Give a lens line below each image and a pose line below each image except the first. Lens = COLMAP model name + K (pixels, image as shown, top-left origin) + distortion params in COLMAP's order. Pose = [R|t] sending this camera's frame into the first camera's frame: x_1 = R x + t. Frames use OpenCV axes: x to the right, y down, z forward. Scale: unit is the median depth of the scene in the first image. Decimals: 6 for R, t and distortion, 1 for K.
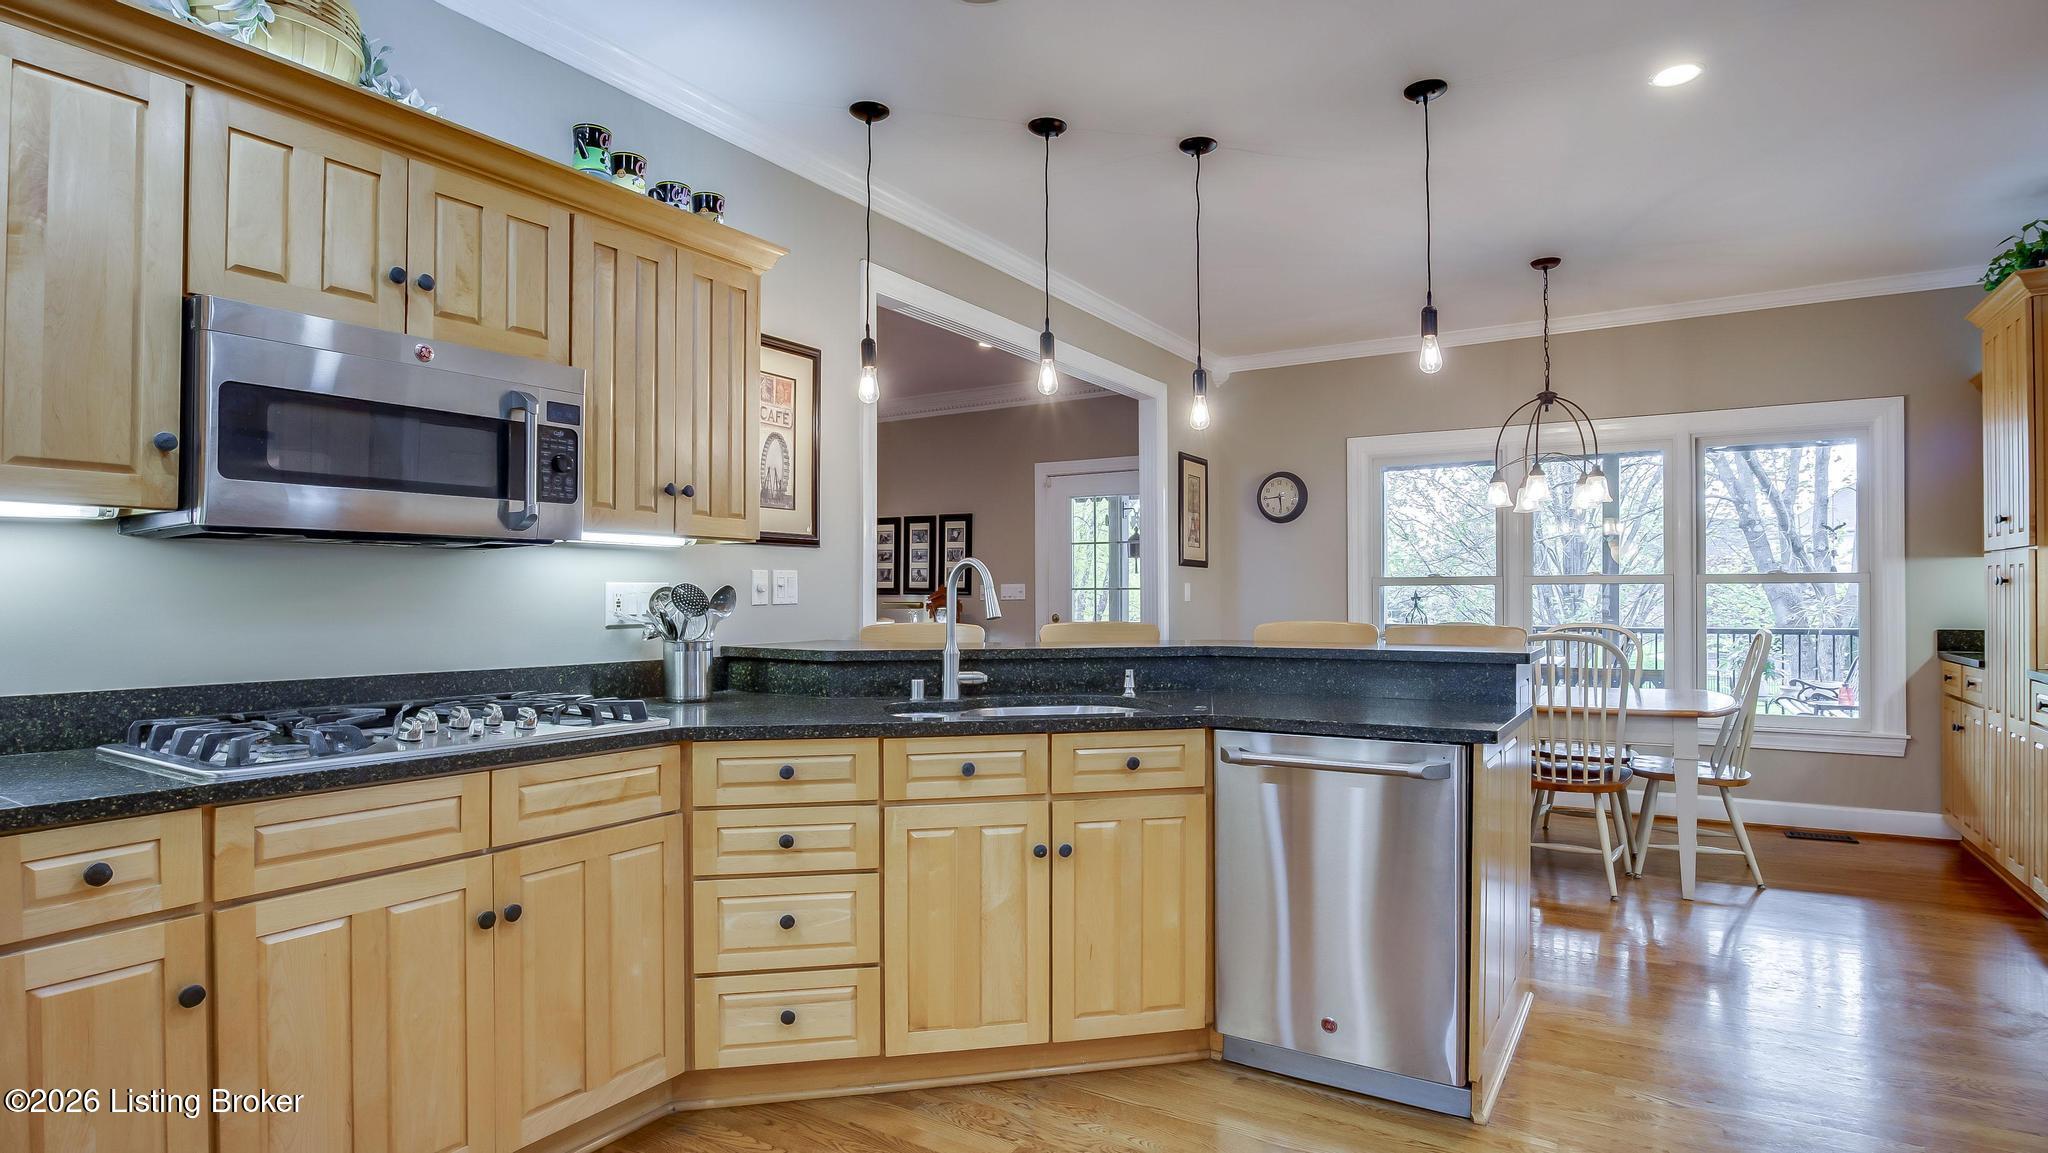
lens RADIAL K [[1046.6, 0, 1026.4], [0, 1046.6, 584.9], [0, 0, 1]] dist [-0.015920, 0.000265]
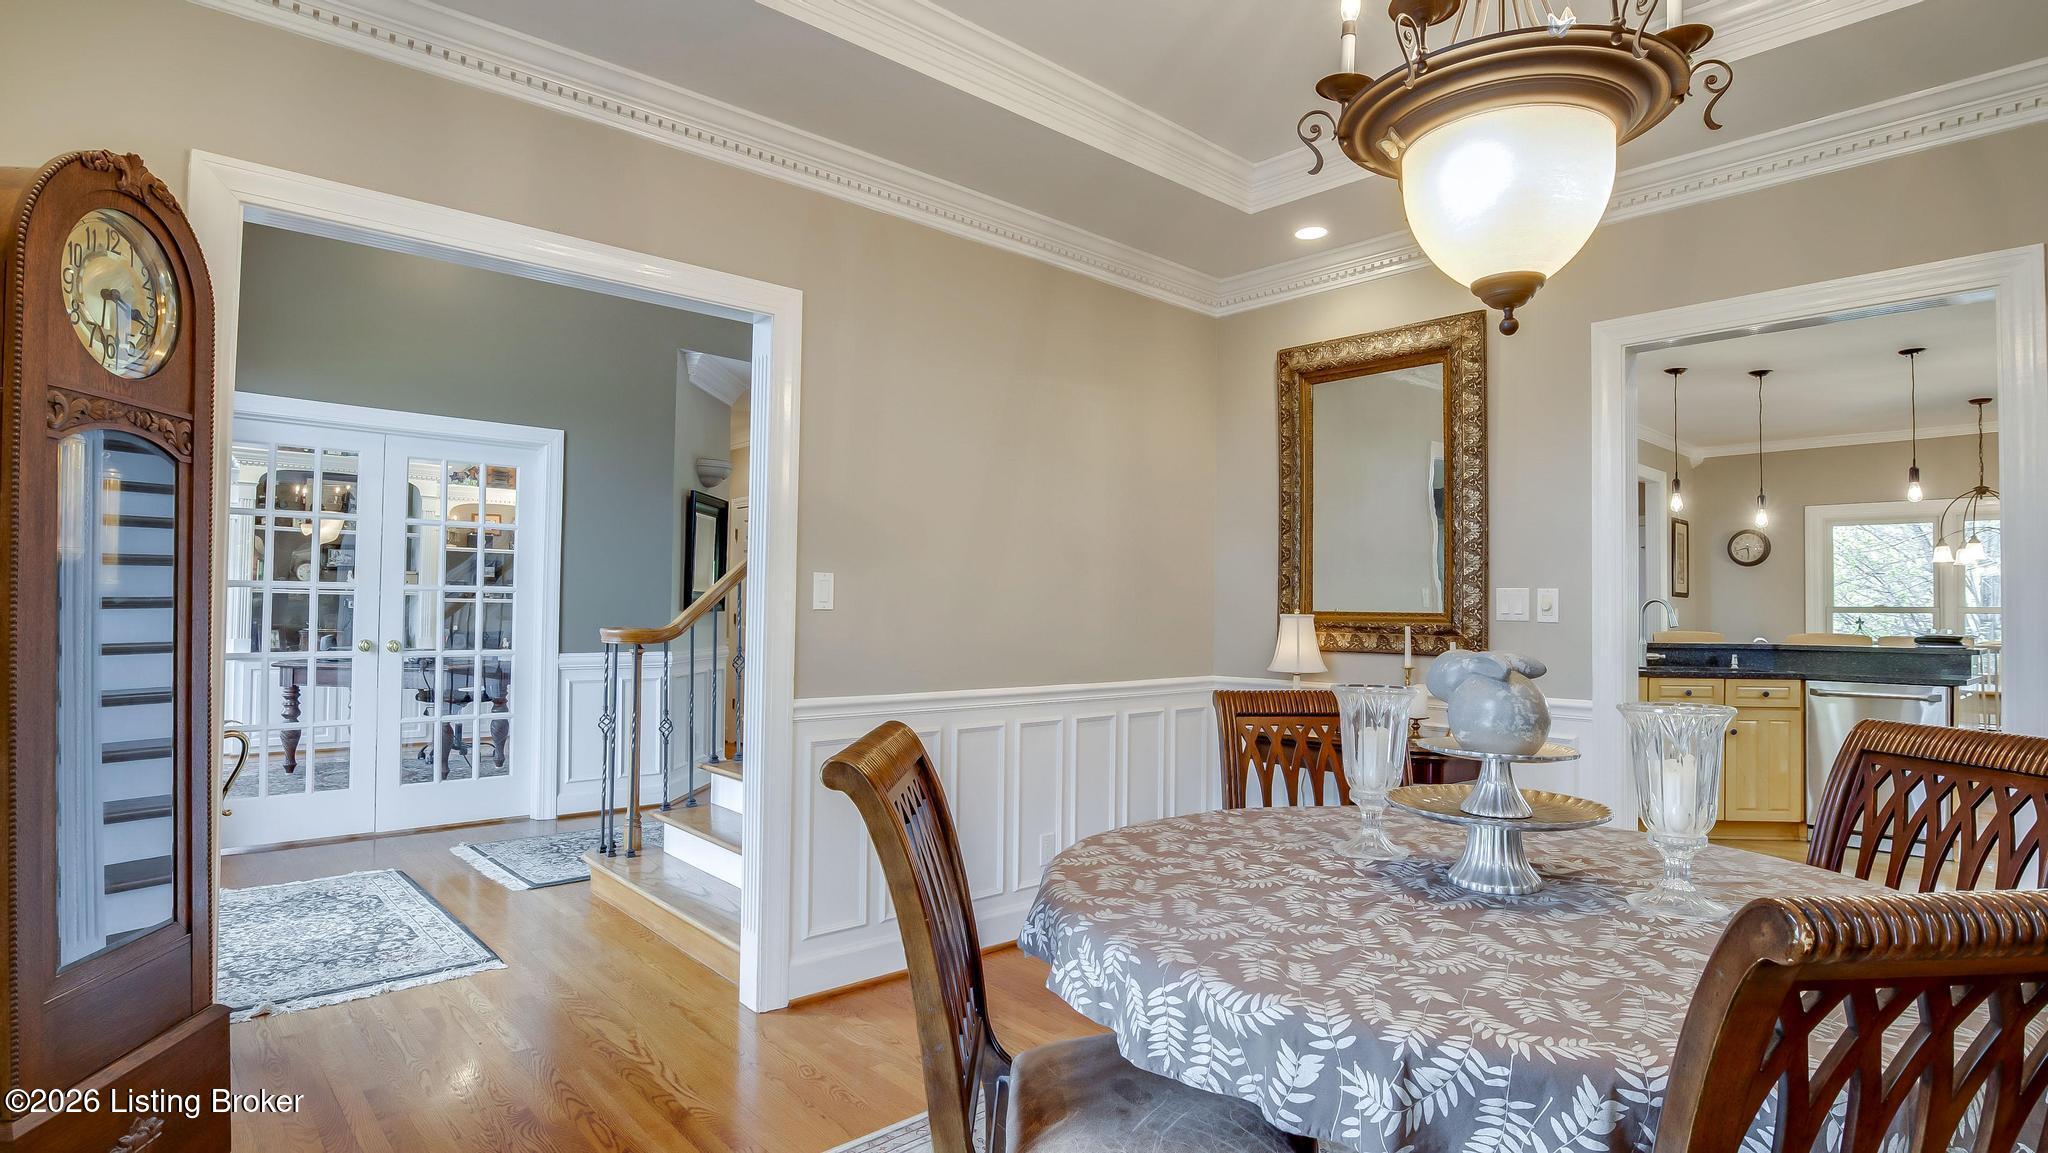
lens RADIAL K [[1046.6, 0, 1022.5], [0, 1046.6, 583.9], [0, 0, 1]] dist [-0.015920, 0.000265]
pose [[0.963859, 0.007335, -0.266310, -0.437600], [-0.012232, 0.999785, -0.016733, -0.001602], [0.266130, 0.019385, 0.963742, -0.804454]]
